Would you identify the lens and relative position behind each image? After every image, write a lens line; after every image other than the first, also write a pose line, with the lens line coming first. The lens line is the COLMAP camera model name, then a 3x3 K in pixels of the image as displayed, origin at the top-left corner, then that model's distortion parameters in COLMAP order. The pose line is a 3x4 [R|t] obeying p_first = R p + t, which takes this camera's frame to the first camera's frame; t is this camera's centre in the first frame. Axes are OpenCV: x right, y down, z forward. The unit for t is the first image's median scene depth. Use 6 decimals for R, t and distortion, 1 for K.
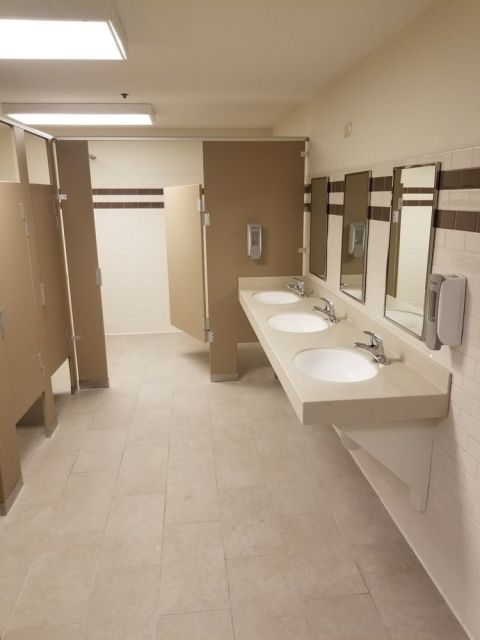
lens RADIAL K [[506.9, 0, 240.6], [0, 506.9, 324.4], [0, 0, 1]] dist [0.075457, -0.104680]
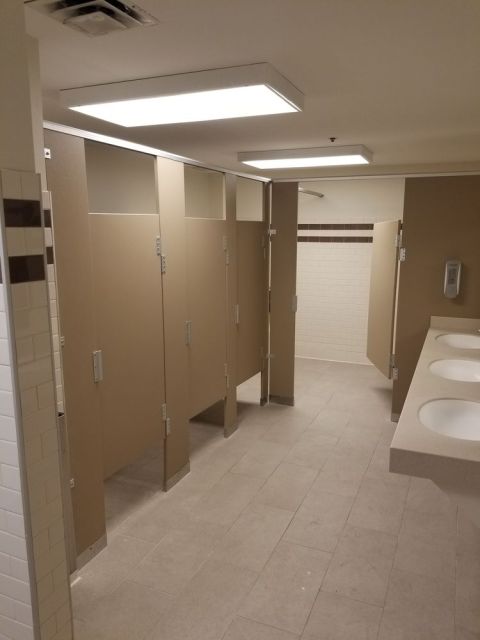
lens RADIAL K [[506.9, 0, 258.6], [0, 506.9, 325.4], [0, 0, 1]] dist [0.075457, -0.104680]
pose [[0.871379, 0.104213, -0.479415, 0.191117], [-0.132392, 0.990876, -0.025241, -0.009097], [0.472410, 0.085465, 0.877225, 0.012254]]
